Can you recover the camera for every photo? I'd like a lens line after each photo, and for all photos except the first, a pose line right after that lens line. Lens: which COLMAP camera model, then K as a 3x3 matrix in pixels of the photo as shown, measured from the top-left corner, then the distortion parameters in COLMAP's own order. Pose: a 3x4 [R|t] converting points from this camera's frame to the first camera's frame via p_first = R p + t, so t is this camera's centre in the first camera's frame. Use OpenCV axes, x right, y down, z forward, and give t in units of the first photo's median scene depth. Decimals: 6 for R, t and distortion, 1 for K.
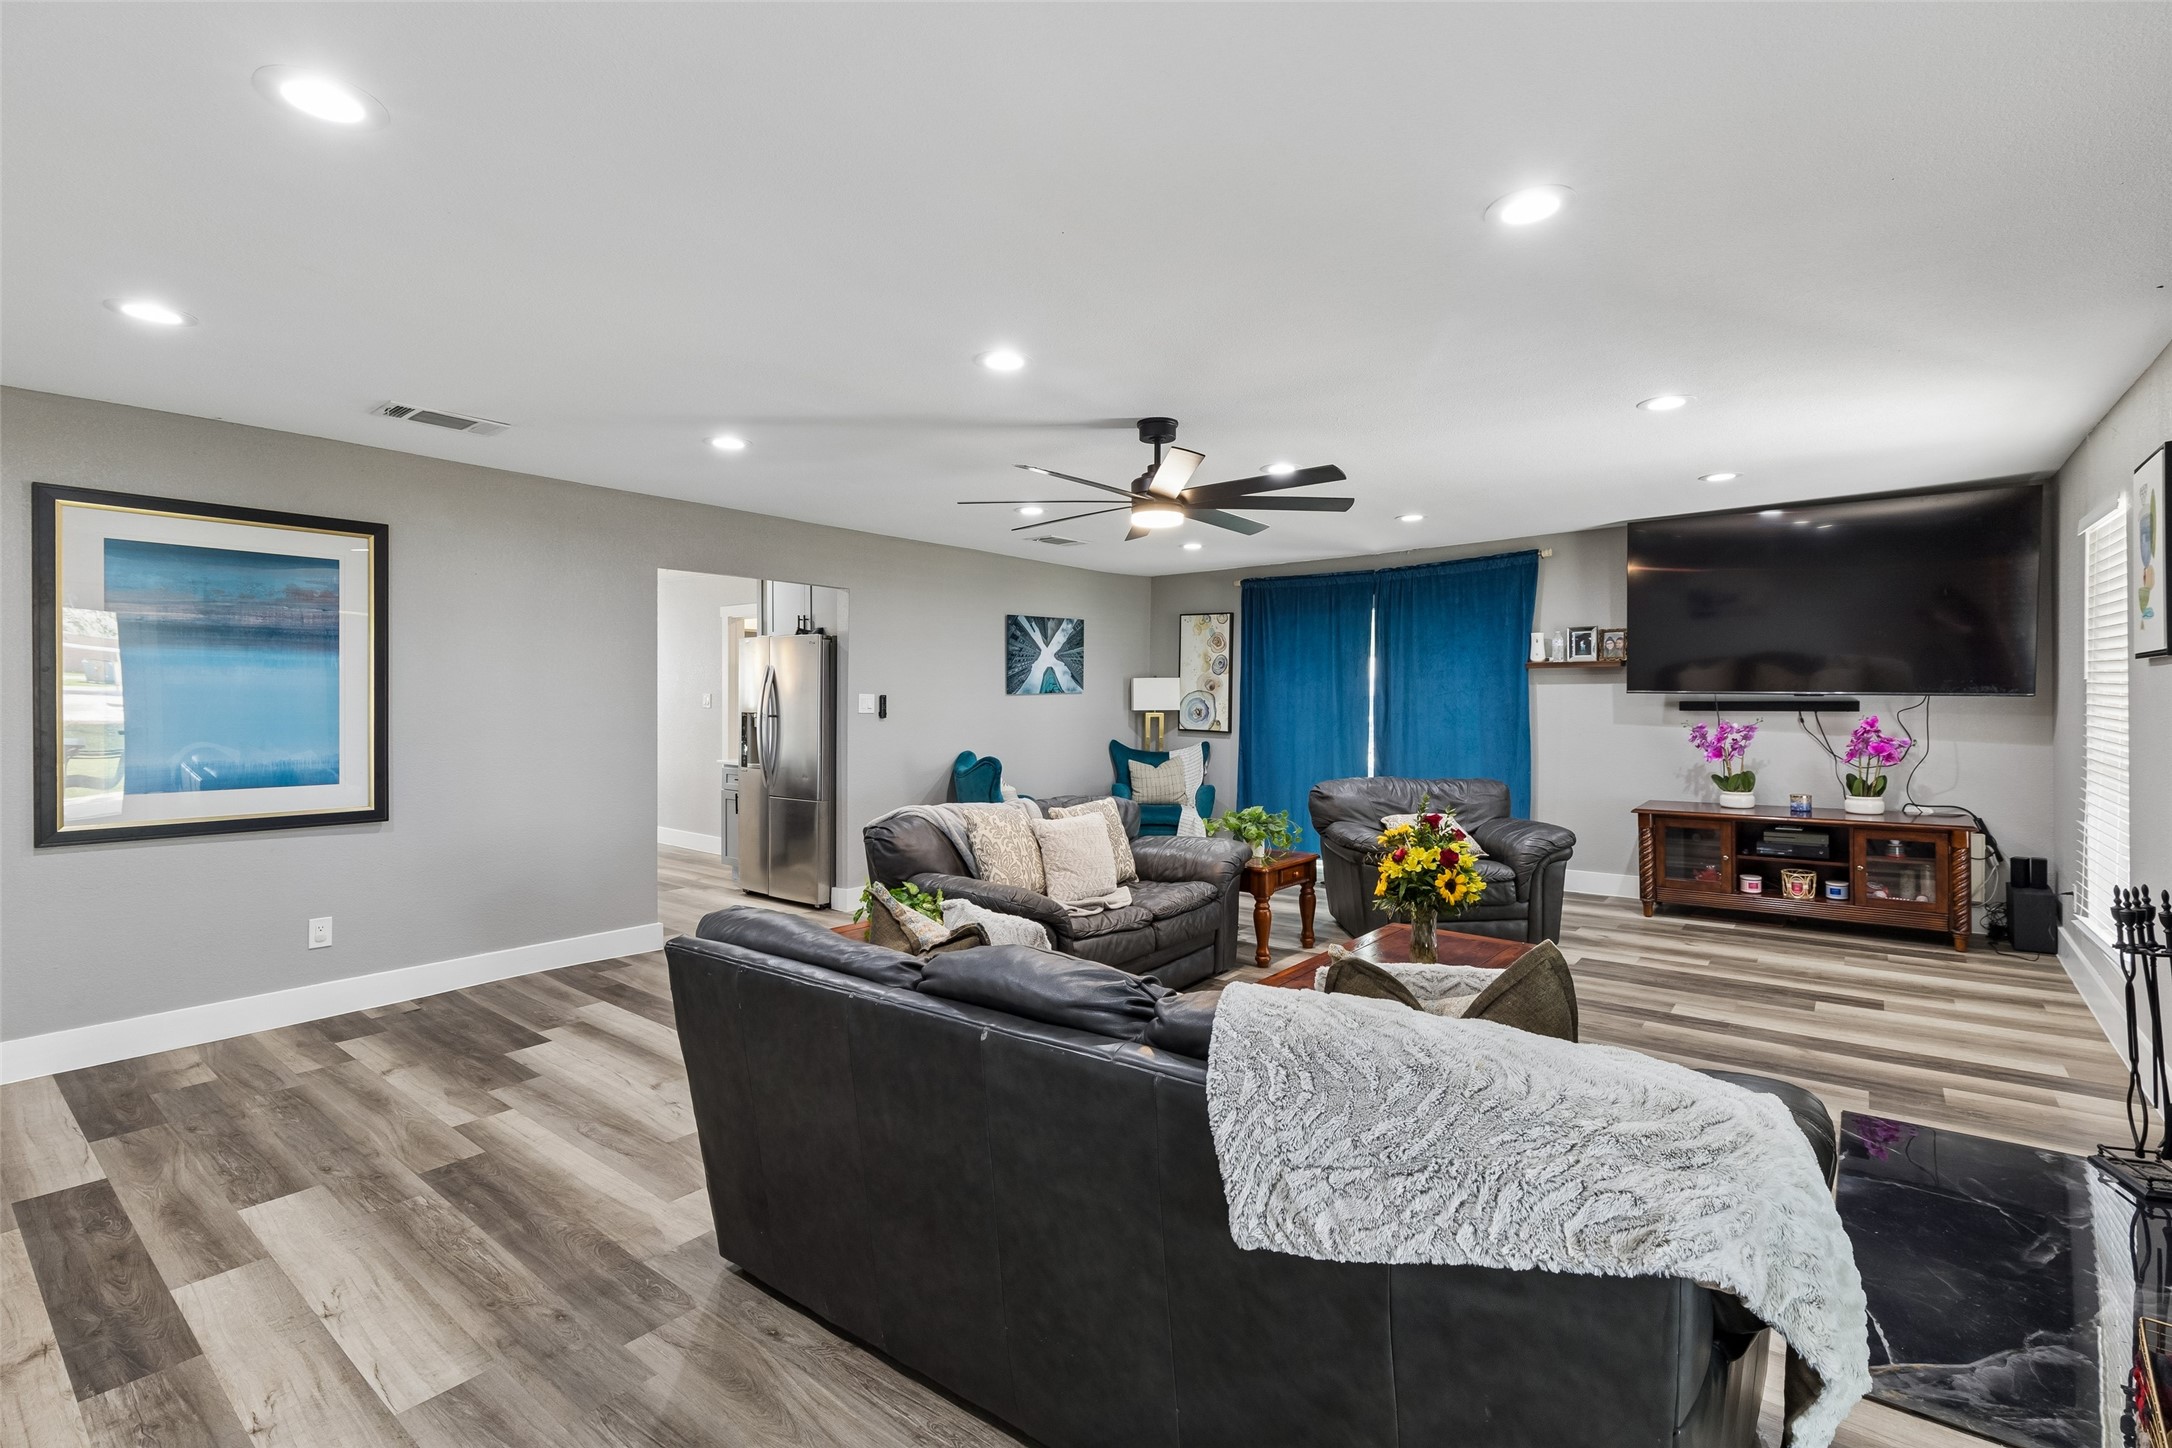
lens RADIAL K [[977.9, 0, 1106.5], [0, 977.9, 712.8], [0, 0, 1]] dist [0.006579, -0.001492]
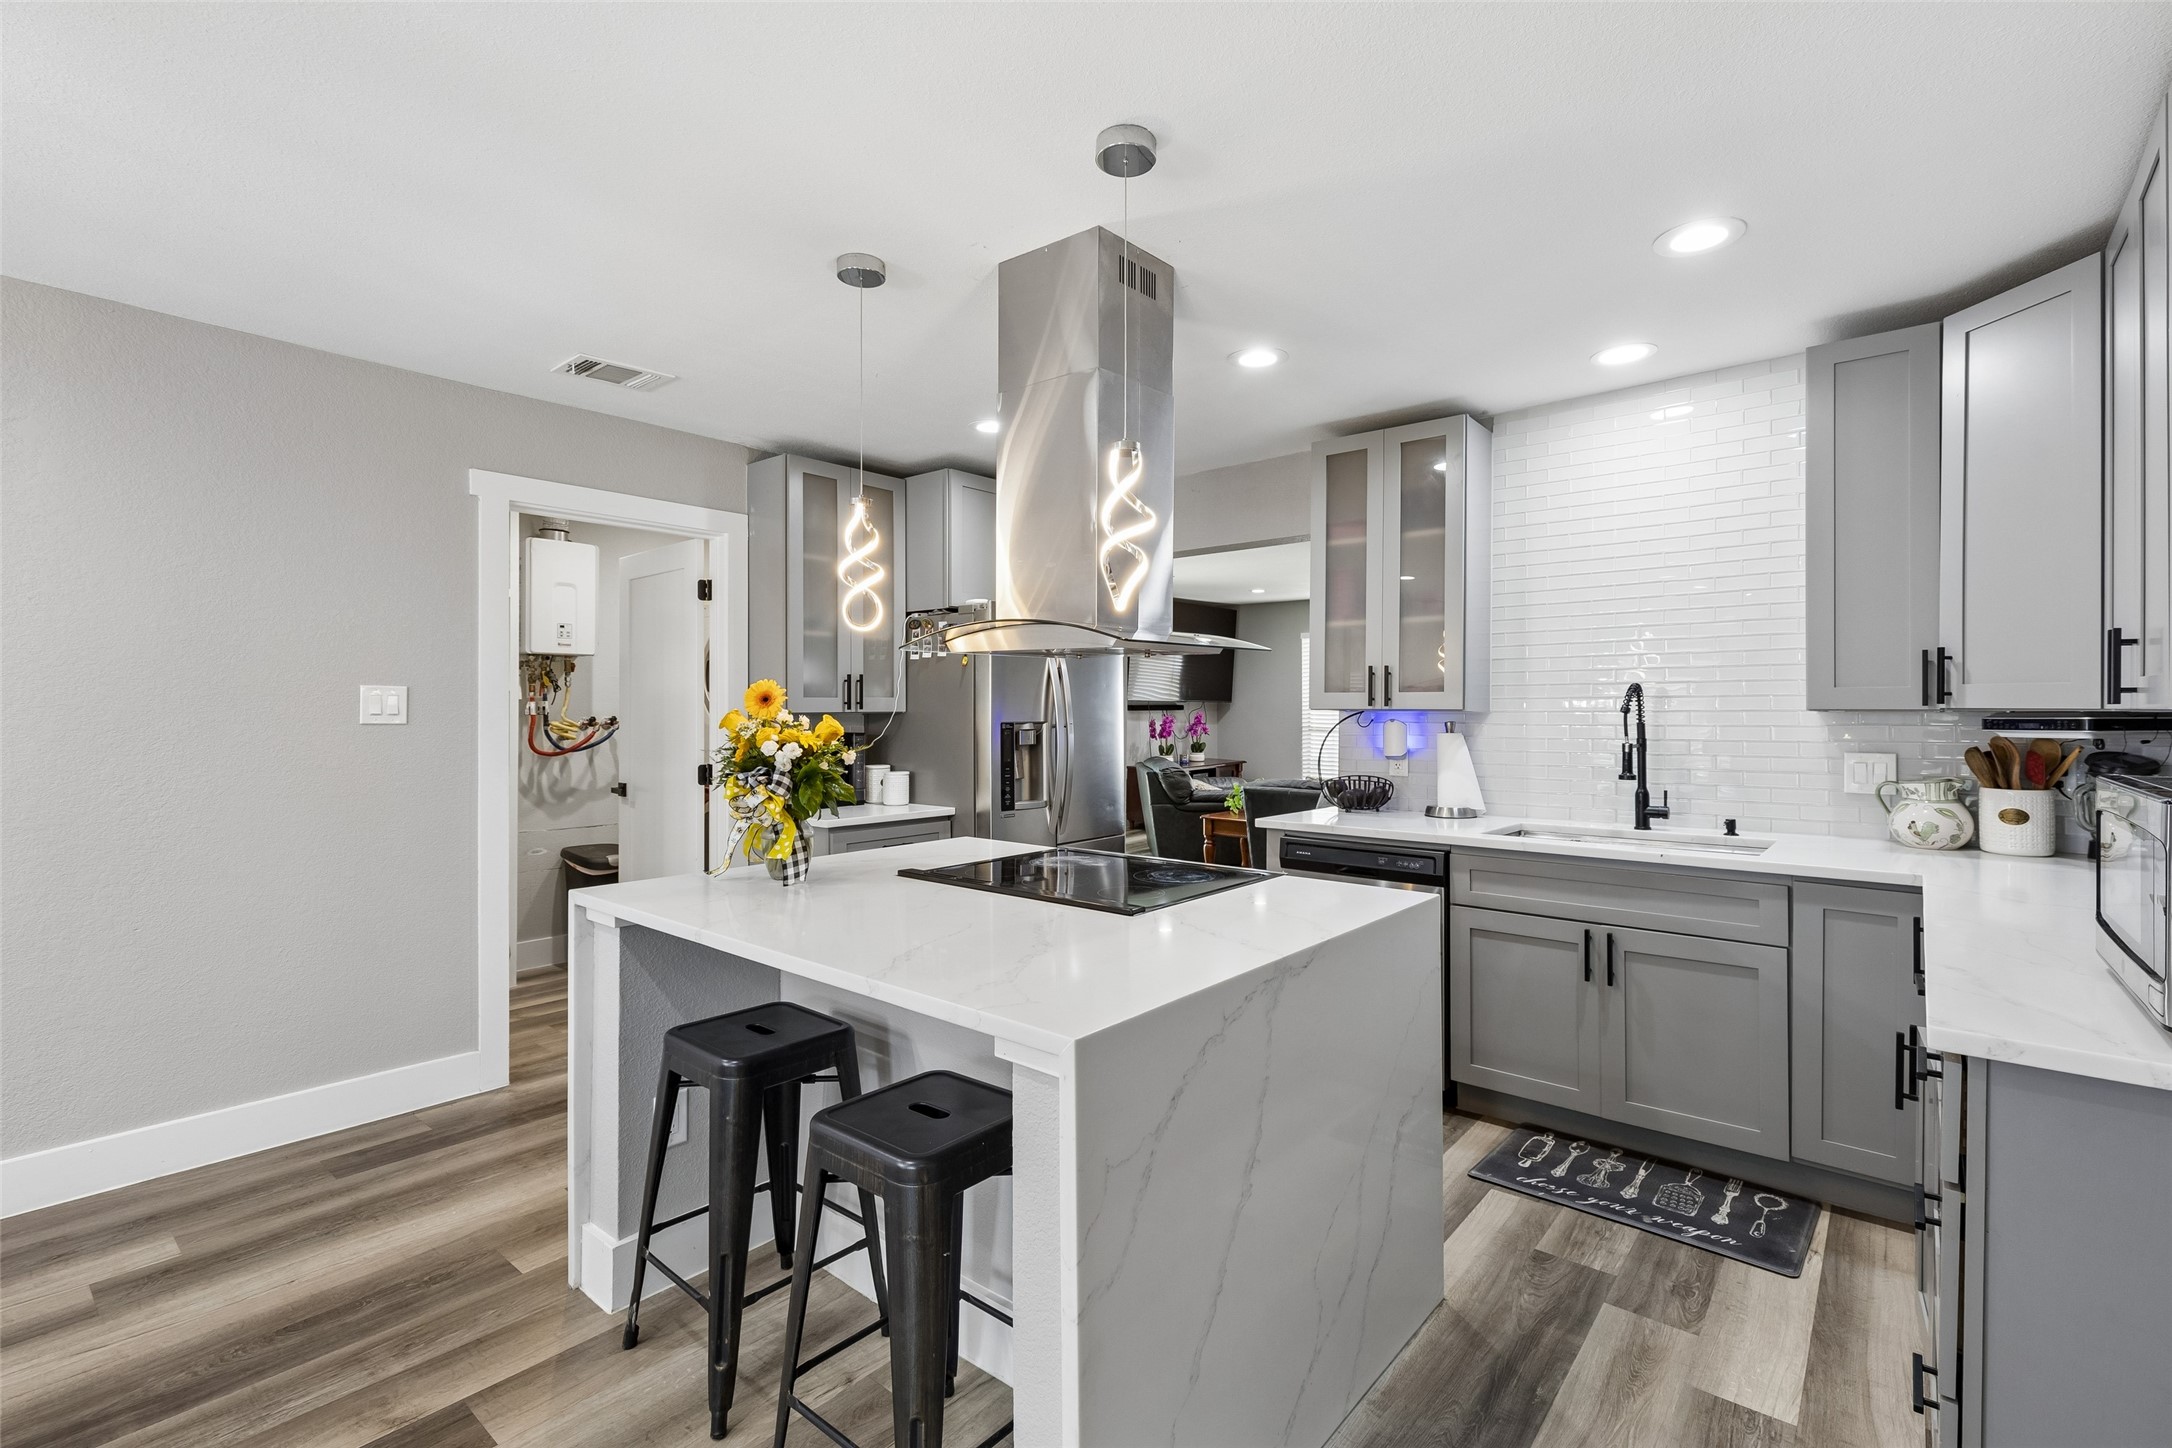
lens RADIAL K [[977.9, 0, 1116.8], [0, 977.9, 701.4], [0, 0, 1]] dist [0.006579, -0.001492]
pose [[0.019628, 0.005465, 0.999792, -1.029700], [0.015846, 0.999858, -0.005776, -0.007967], [-0.999682, 0.015956, 0.019538, 0.960930]]
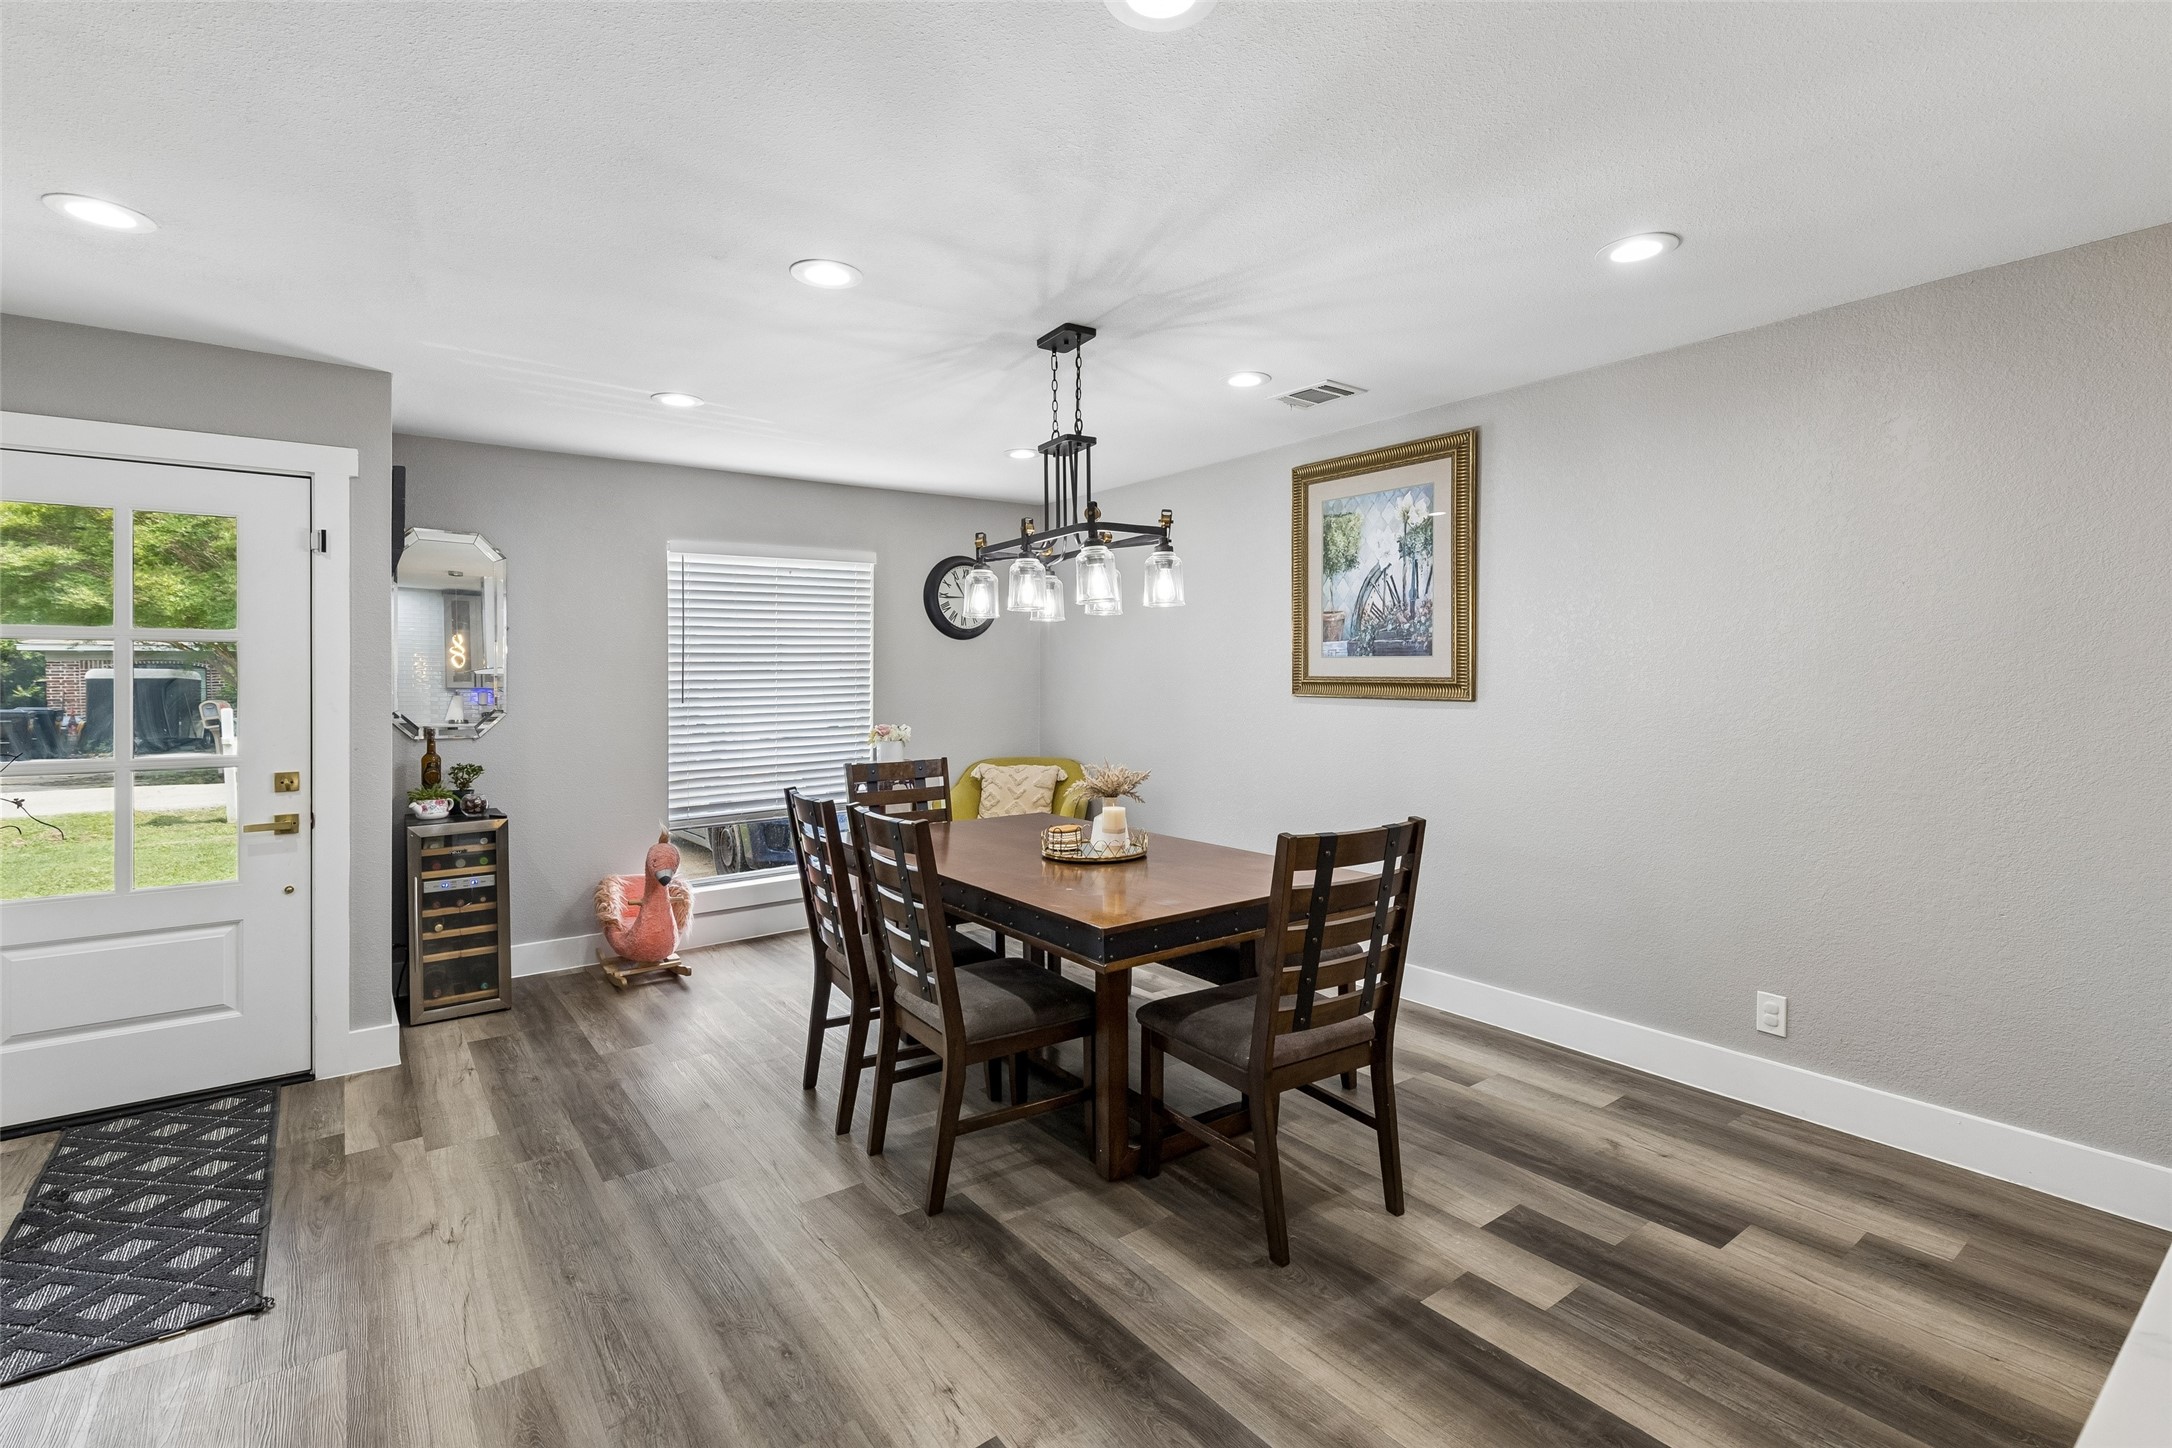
lens RADIAL K [[977.9, 0, 1097.2], [0, 977.9, 678.6], [0, 0, 1]] dist [0.006579, -0.001492]
pose [[0.966849, -0.006435, -0.255268, -0.868709], [0.000286, 0.999709, -0.024118, -0.006579], [0.255349, 0.023245, 0.966569, 0.902672]]
